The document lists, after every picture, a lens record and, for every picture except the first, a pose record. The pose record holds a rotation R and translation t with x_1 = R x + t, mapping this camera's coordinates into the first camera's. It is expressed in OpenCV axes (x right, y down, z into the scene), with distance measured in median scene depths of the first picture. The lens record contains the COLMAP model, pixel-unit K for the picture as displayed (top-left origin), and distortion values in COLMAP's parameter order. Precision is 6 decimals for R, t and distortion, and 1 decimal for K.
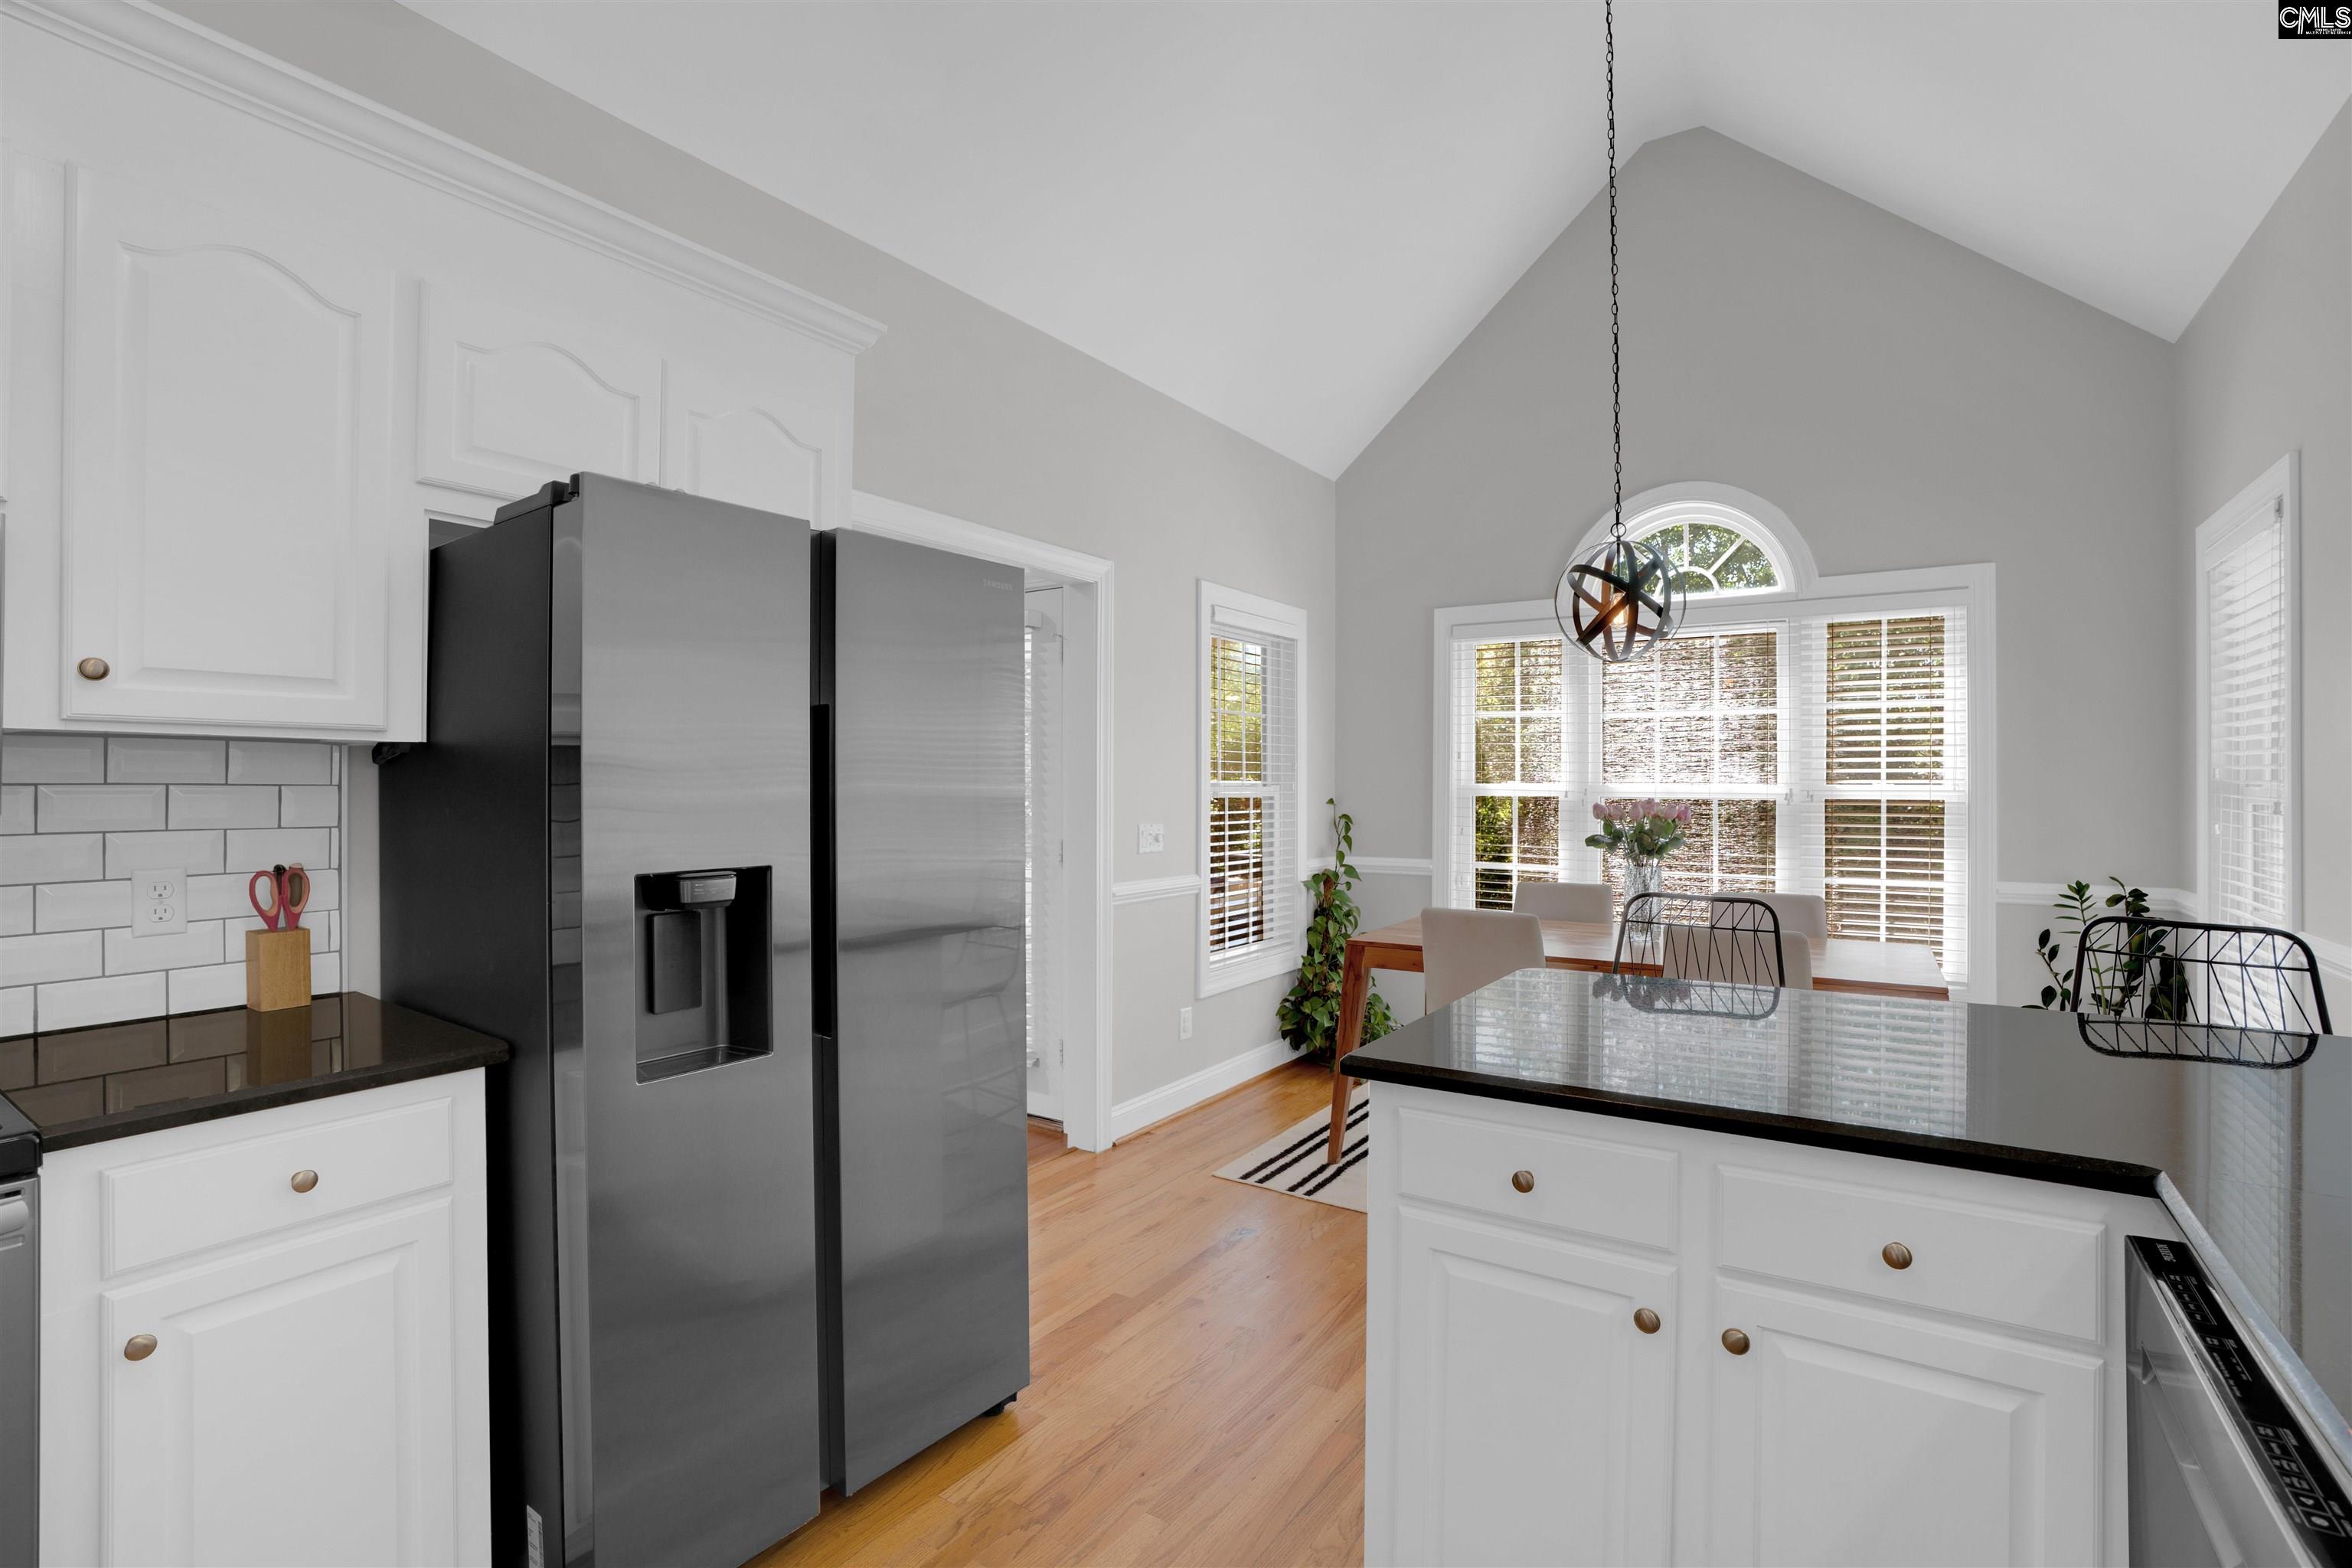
lens RADIAL K [[1089.7, 0, 1176.0], [0, 1089.7, 784.0], [0, 0, 1]] dist [-0.048379, 0.026631]
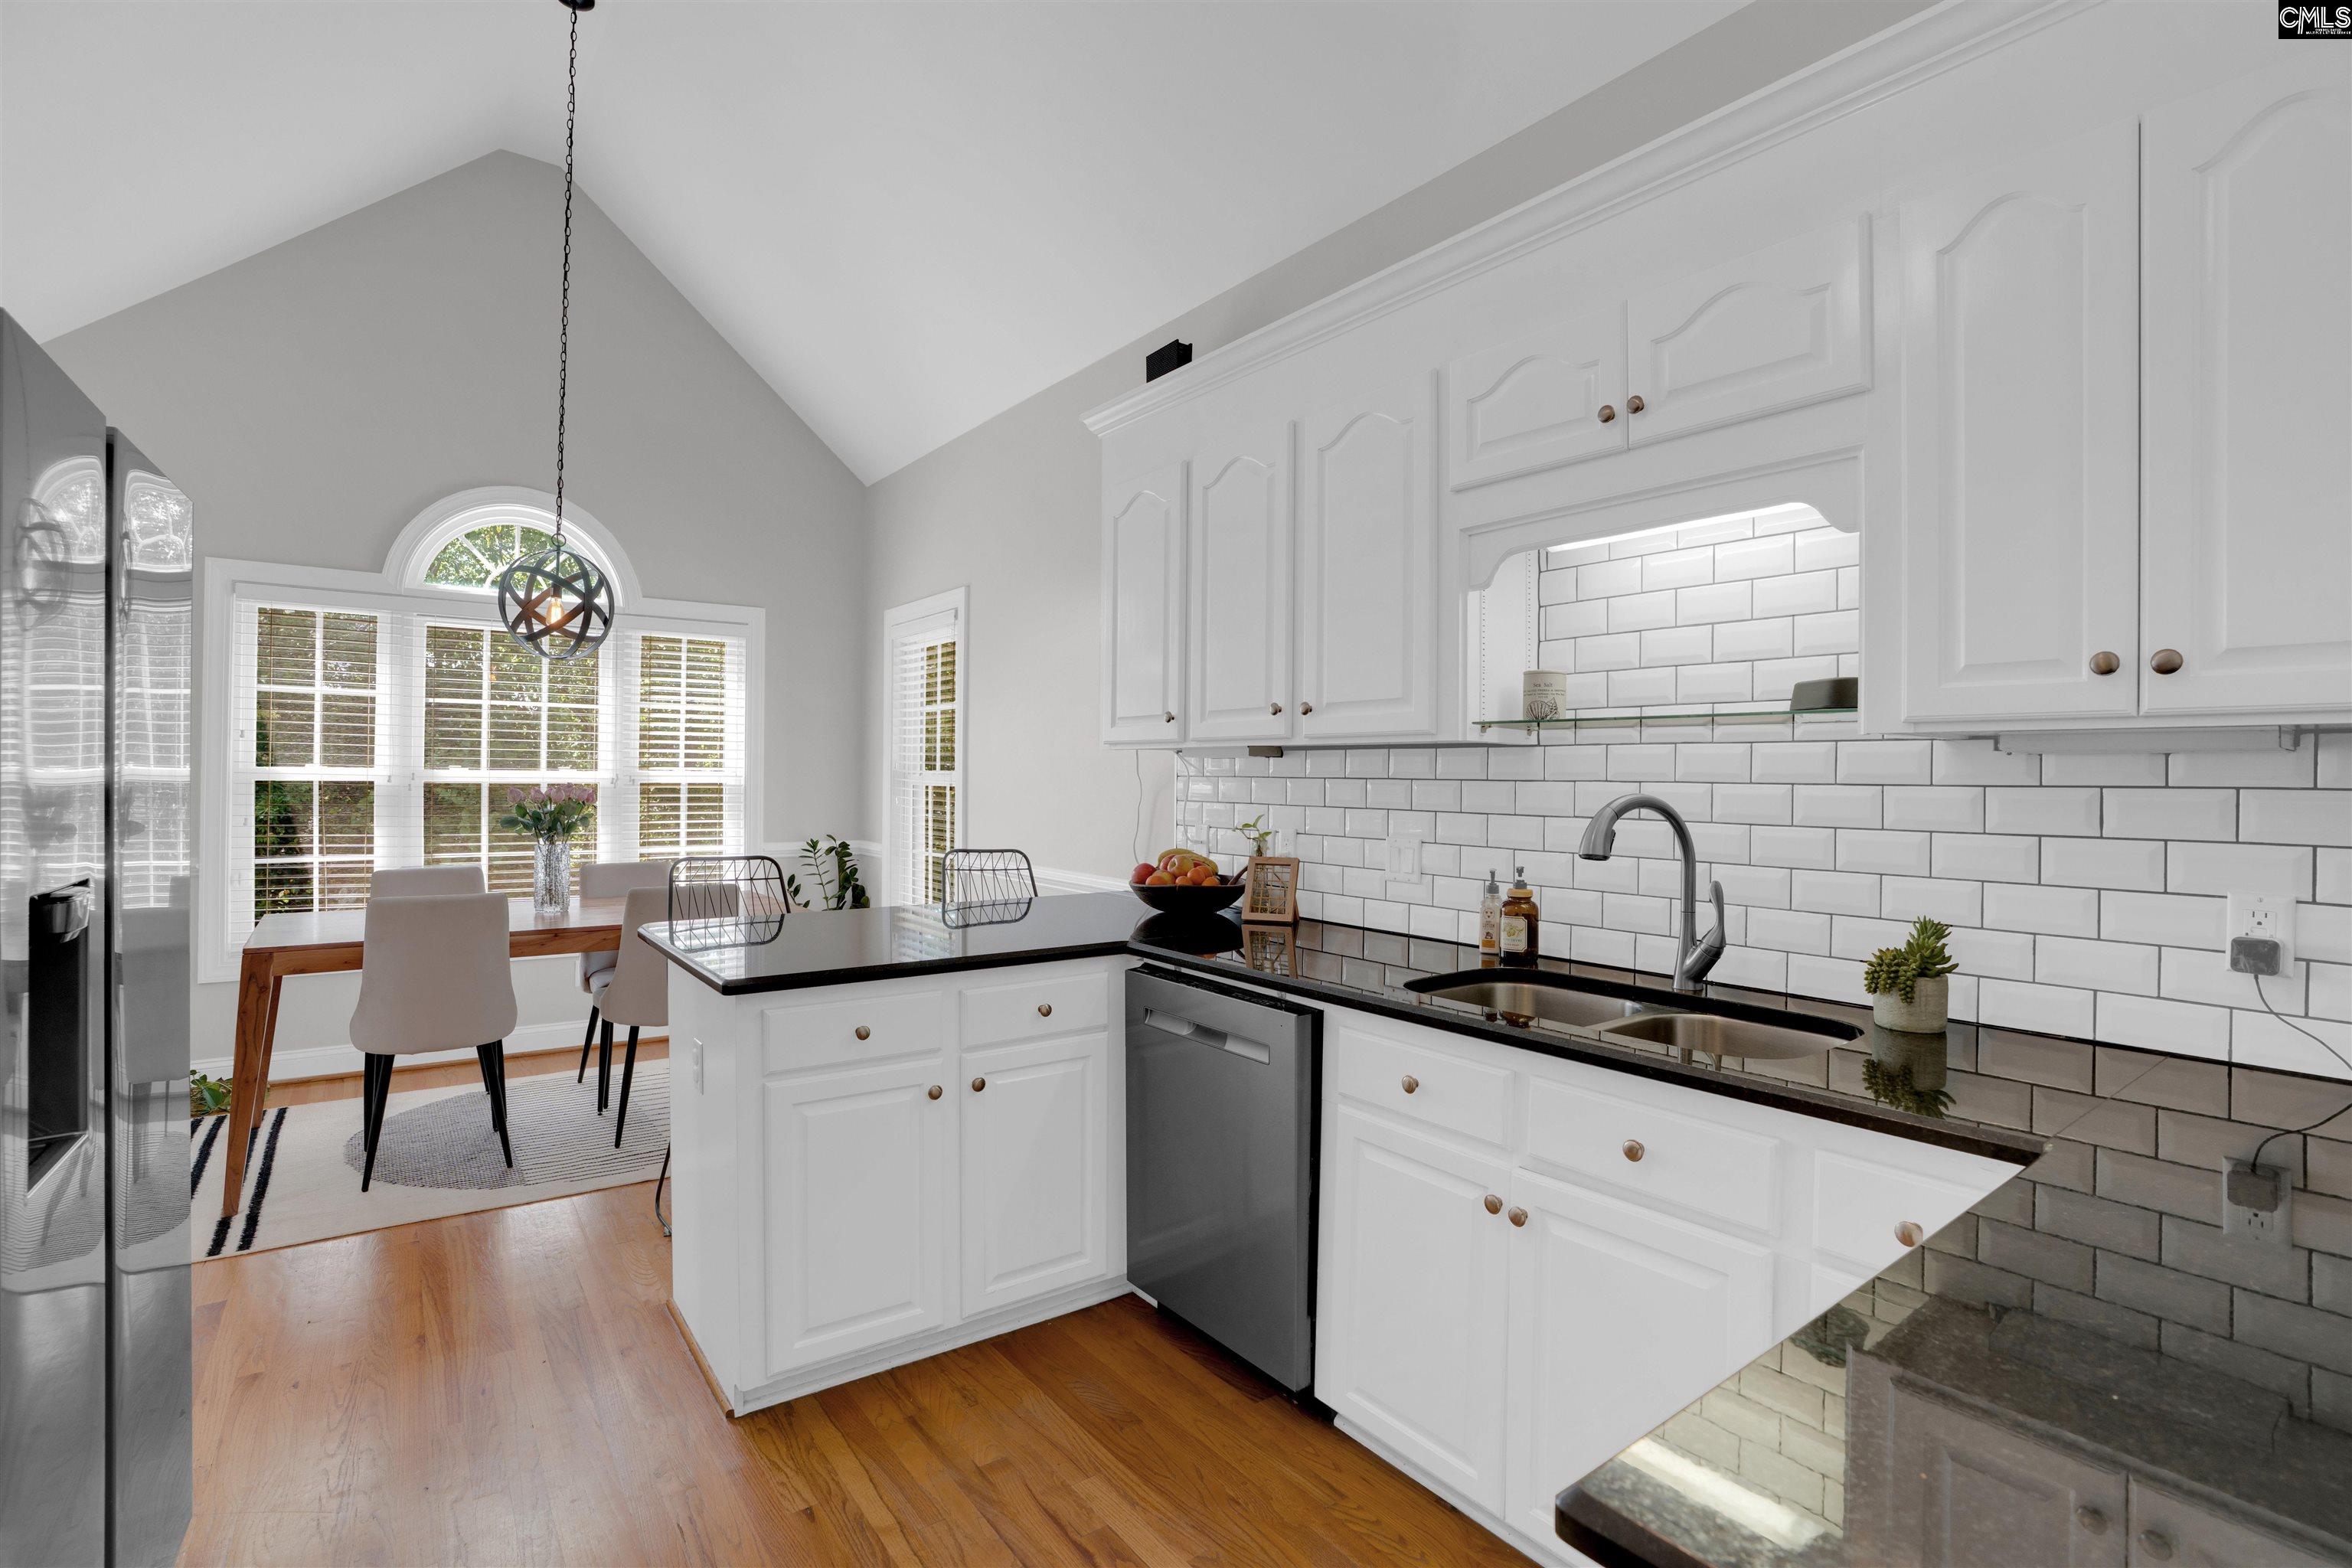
lens RADIAL K [[1102.7, 0, 1173.9], [0, 1102.7, 776.9], [0, 0, 1]] dist [-0.054614, 0.026583]
pose [[0.351462, 0.001578, 0.936201, -0.335462], [-0.008492, 0.999963, 0.001502, 0.000598], [-0.936164, -0.008478, 0.351462, 0.017515]]
